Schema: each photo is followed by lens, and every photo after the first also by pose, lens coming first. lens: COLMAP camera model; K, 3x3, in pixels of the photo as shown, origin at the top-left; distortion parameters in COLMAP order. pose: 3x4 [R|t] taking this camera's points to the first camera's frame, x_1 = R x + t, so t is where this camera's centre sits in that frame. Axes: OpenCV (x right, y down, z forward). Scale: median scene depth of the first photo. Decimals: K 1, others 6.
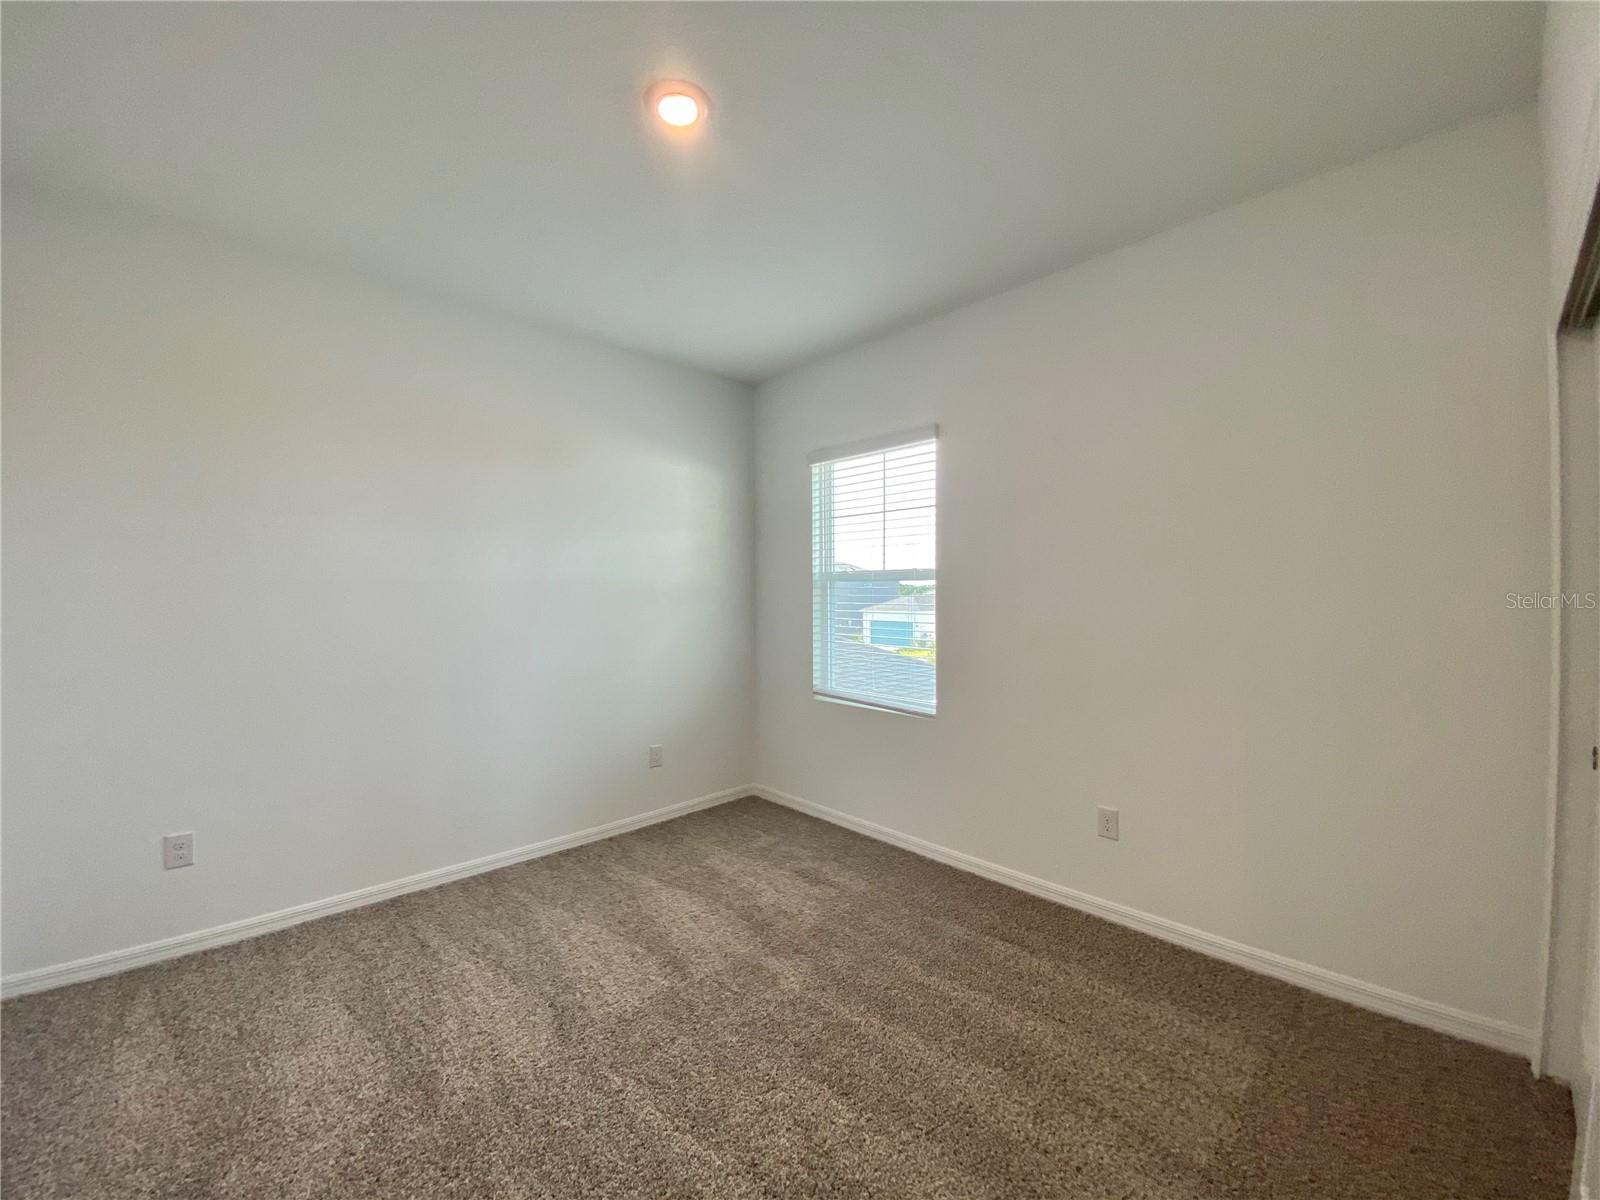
lens RADIAL K [[648.5, 0, 800.0], [0, 648.5, 600.0], [0, 0, 1]] dist [0.021414, -0.016490]
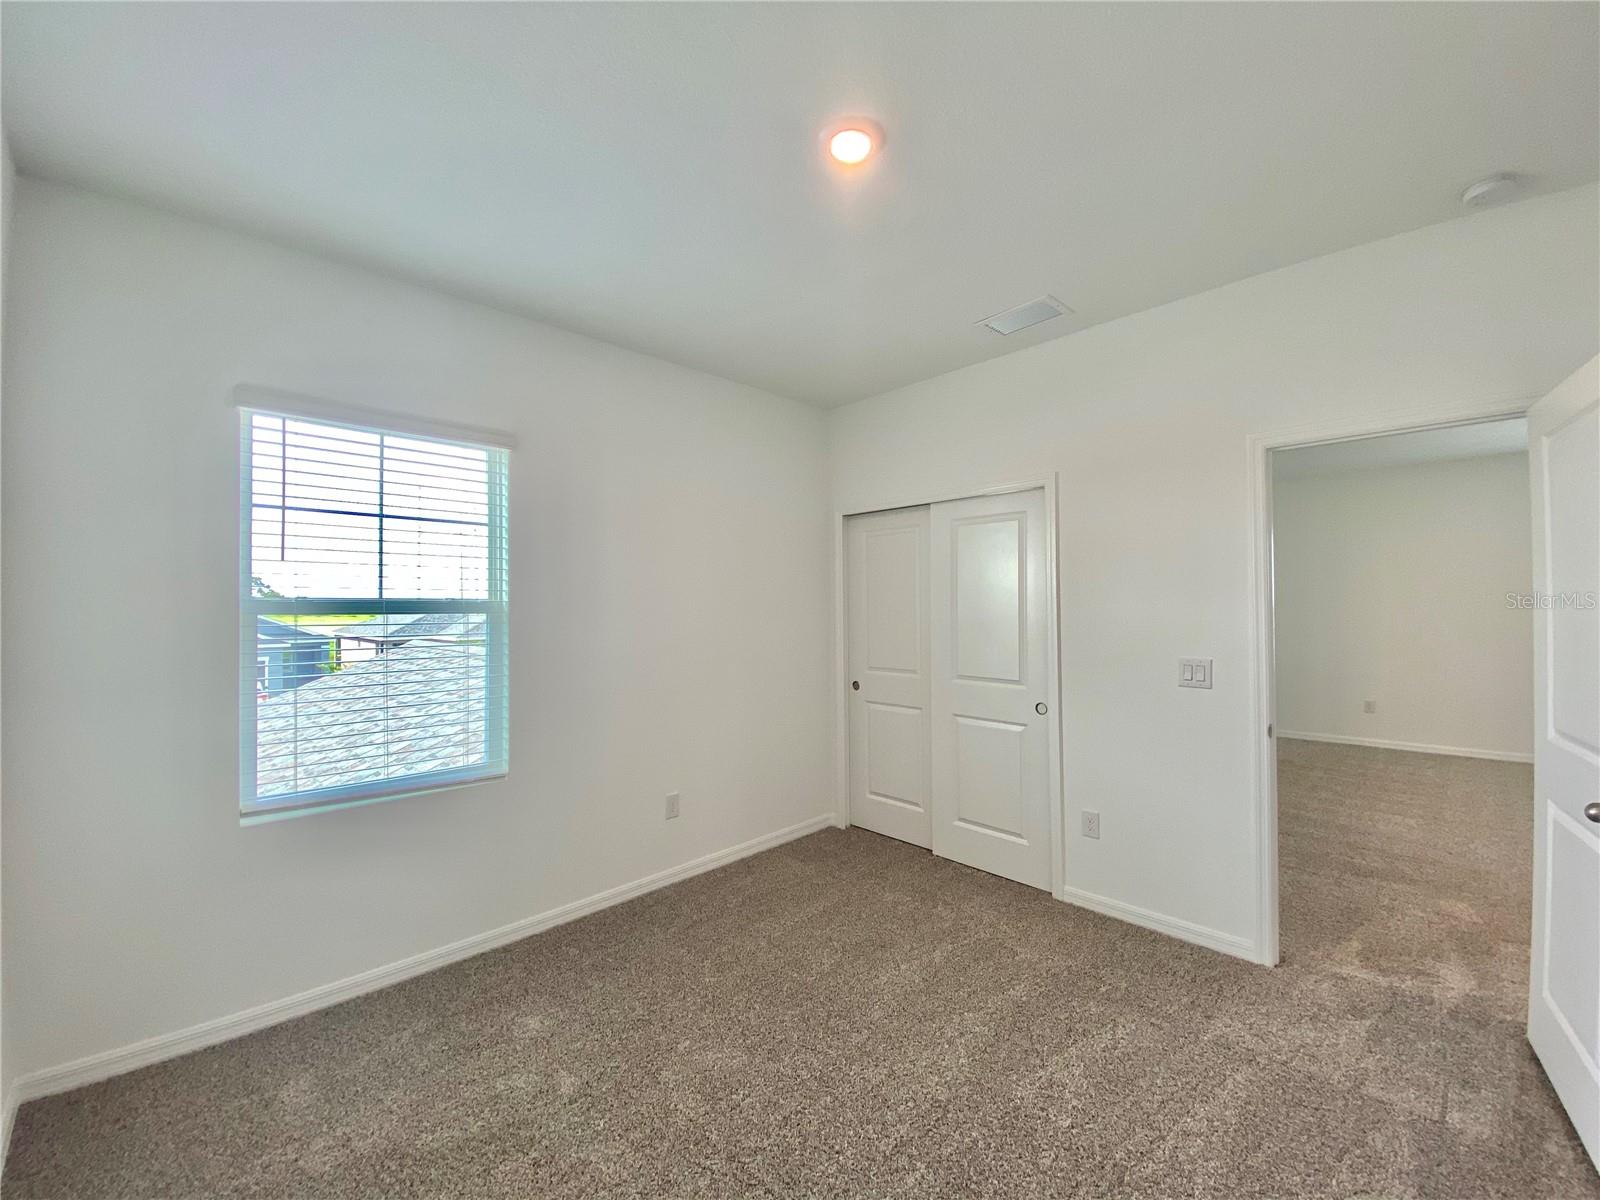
lens RADIAL K [[648.5, 0, 800.0], [0, 648.5, 600.0], [0, 0, 1]] dist [0.021414, -0.016490]
pose [[-0.021127, 0.027504, 0.999398, -0.639450], [0.026179, 0.999294, -0.026948, -0.014300], [-0.999434, 0.025593, -0.021832, 0.608219]]
